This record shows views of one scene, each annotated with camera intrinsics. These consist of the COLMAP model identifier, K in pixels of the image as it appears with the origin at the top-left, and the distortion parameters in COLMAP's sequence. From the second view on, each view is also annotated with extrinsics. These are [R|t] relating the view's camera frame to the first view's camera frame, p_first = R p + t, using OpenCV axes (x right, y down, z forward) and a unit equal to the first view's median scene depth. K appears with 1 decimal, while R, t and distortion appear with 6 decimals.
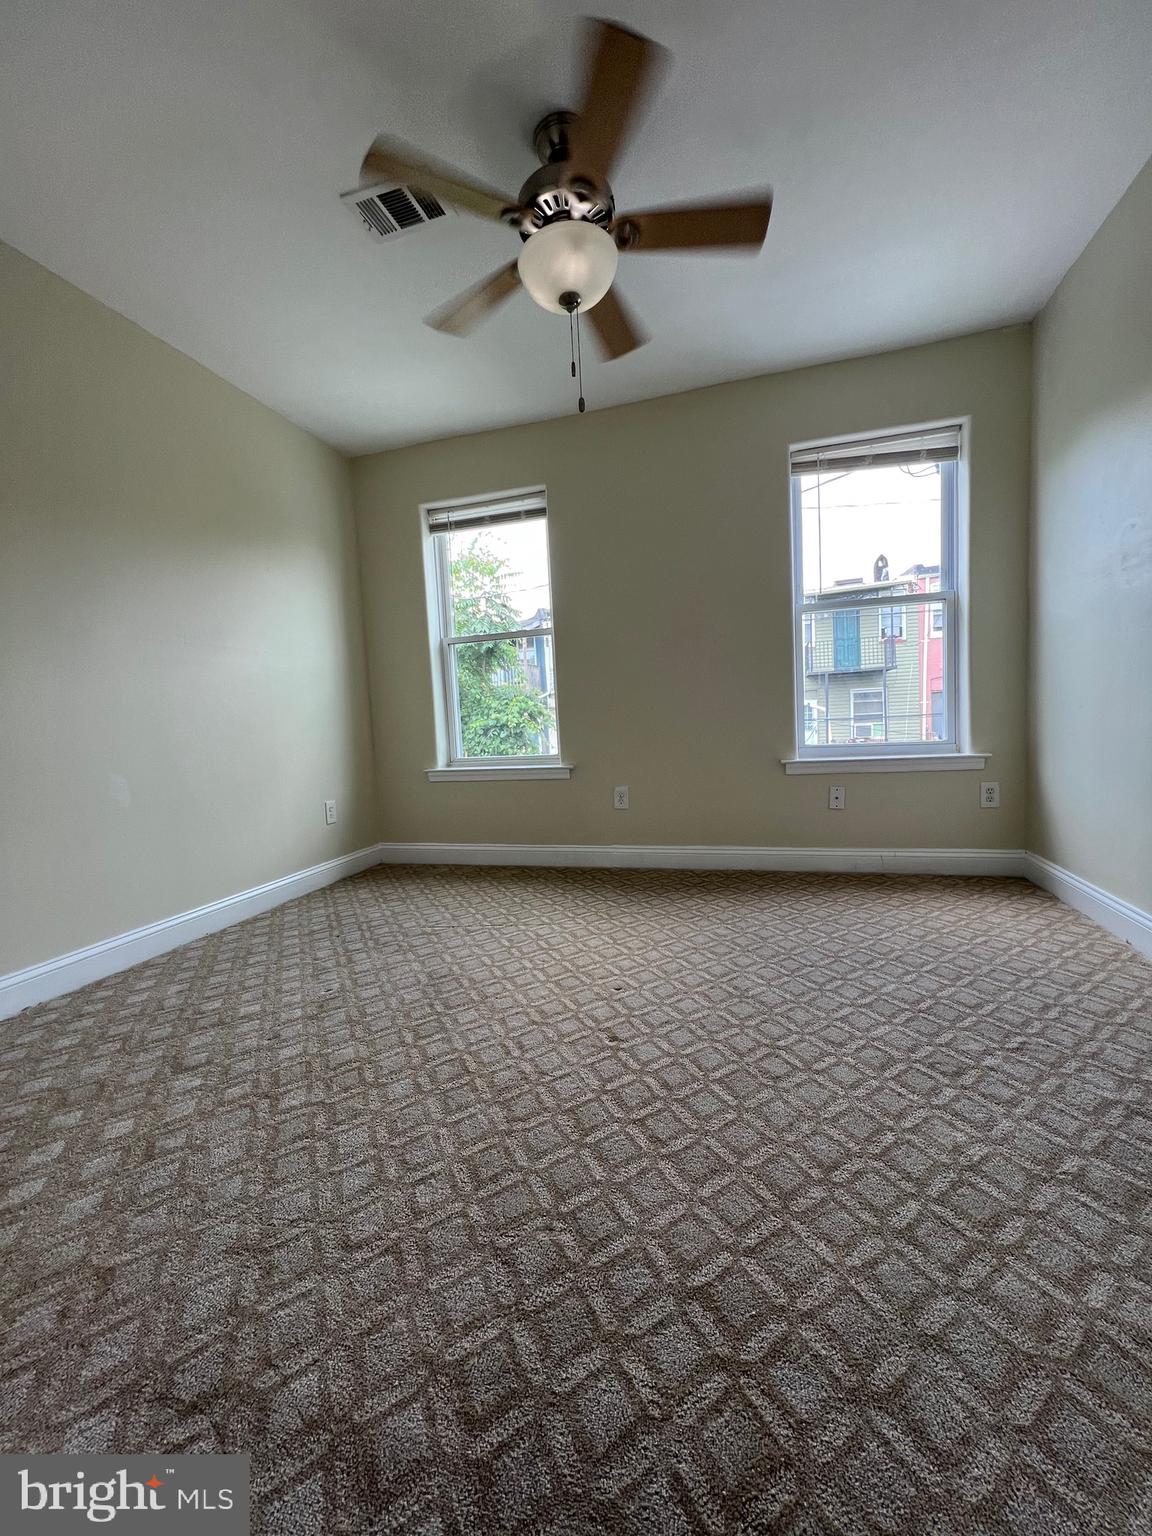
lens RADIAL K [[616.7, 0, 579.2], [0, 616.7, 760.7], [0, 0, 1]] dist [-0.004616, 0.001027]
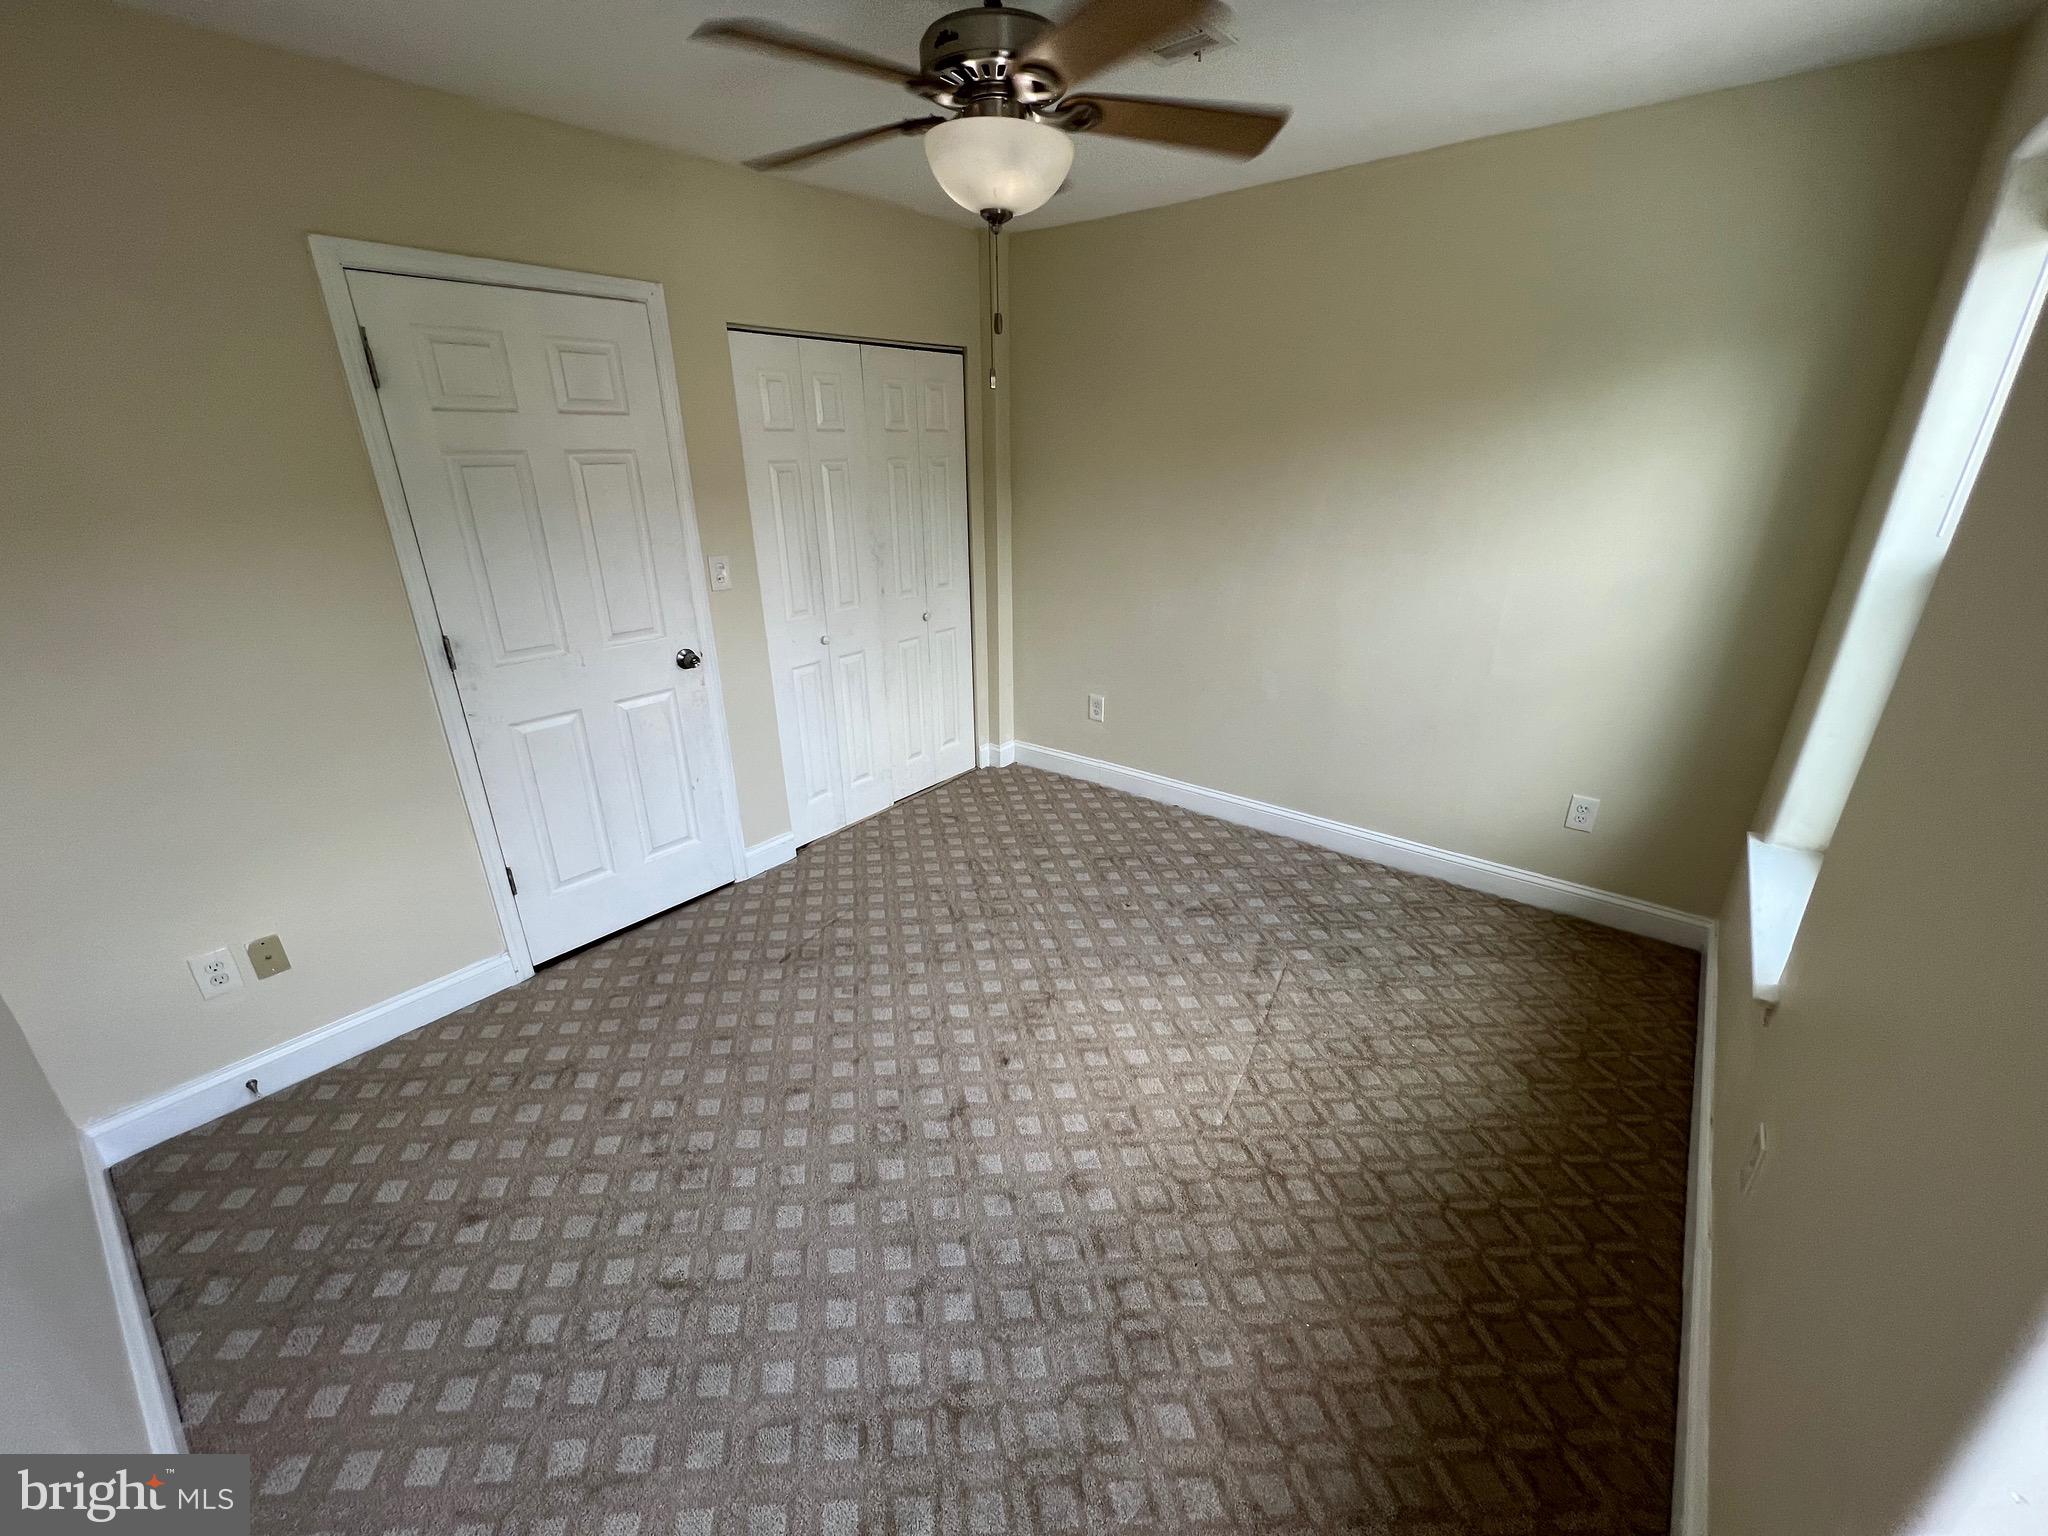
lens RADIAL K [[817.7, 0, 1027.6], [0, 817.7, 758.5], [0, 0, 1]] dist [-0.002642, -0.000055]
pose [[-0.398431, 0.376526, -0.836350, 1.110867], [-0.025349, 0.906984, 0.420402, -0.678762], [0.916848, 0.188702, -0.351826, 1.739337]]
